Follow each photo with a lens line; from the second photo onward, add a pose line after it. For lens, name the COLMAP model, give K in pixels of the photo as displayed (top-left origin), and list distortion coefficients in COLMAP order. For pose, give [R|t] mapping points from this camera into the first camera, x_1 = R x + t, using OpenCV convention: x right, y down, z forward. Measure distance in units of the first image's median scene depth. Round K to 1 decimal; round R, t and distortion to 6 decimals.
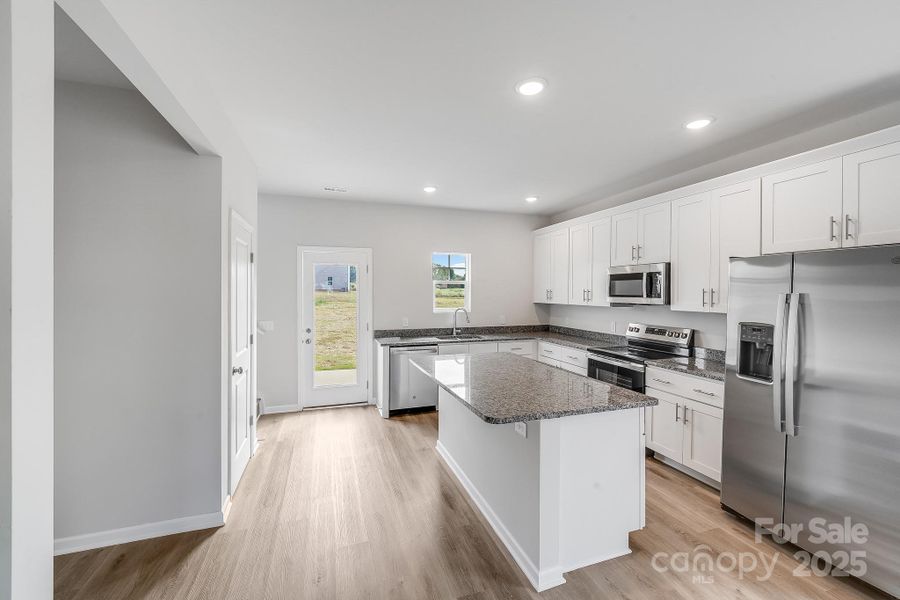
lens RADIAL K [[372.1, 0, 445.1], [0, 372.1, 296.5], [0, 0, 1]] dist [-0.009349, 0.000952]
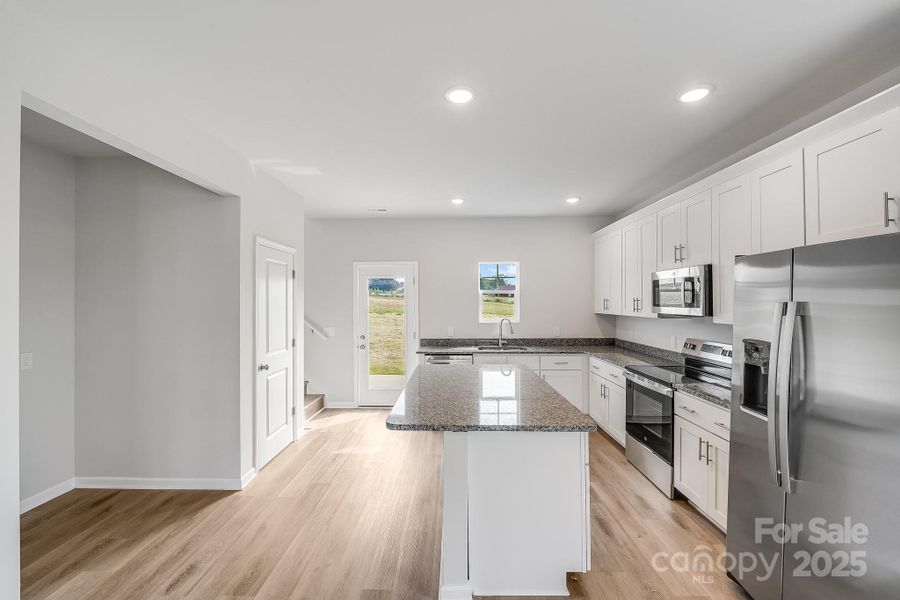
lens RADIAL K [[372.1, 0, 432.6], [0, 372.1, 304.2], [0, 0, 1]] dist [-0.009349, 0.000952]
pose [[0.938197, -0.003982, -0.346078, 0.257740], [0.002135, 0.999981, -0.005717, -0.001113], [0.346095, 0.004625, 0.938188, 0.025026]]
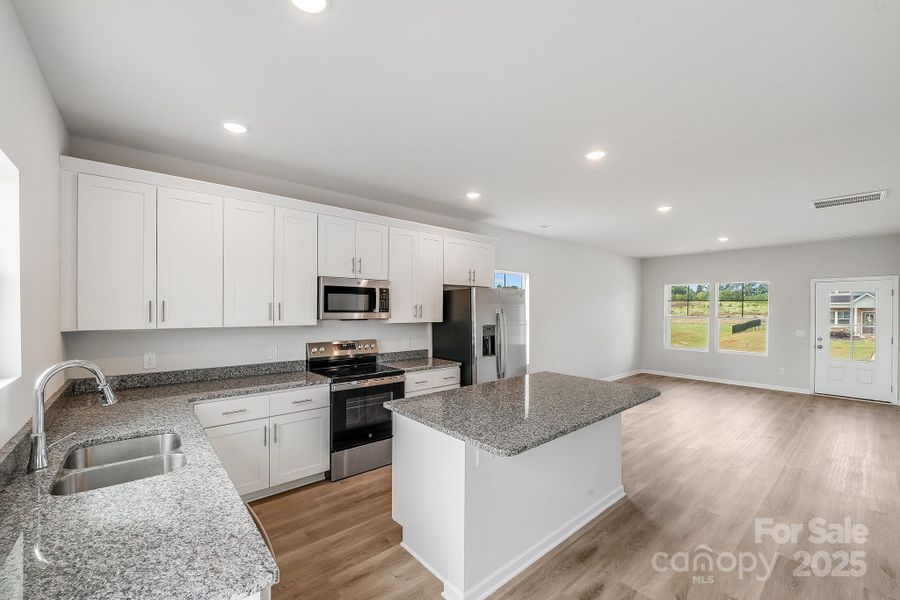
lens RADIAL K [[372.1, 0, 455.6], [0, 372.1, 309.2], [0, 0, 1]] dist [-0.009349, 0.000952]
pose [[-0.401428, -0.011604, 0.915817, -0.432201], [0.001954, 0.999907, 0.013527, -0.017455], [-0.915888, 0.007220, -0.401368, 1.077141]]
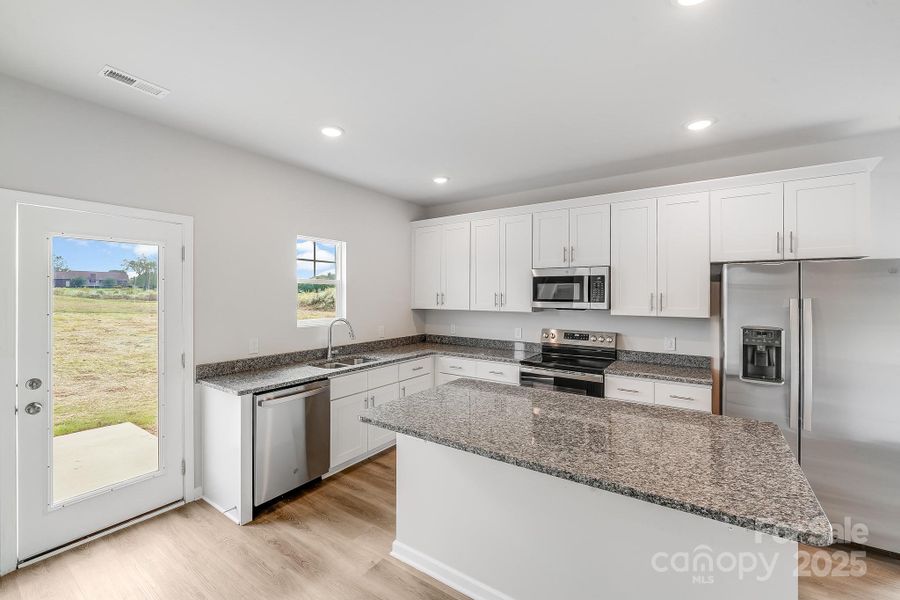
lens RADIAL K [[372.1, 0, 445.8], [0, 372.1, 293.9], [0, 0, 1]] dist [-0.009349, 0.000952]
pose [[0.794522, 0.001533, 0.607233, -0.286838], [0.005832, 0.999931, -0.010156, -0.009389], [-0.607207, 0.011611, 0.794459, 0.415031]]
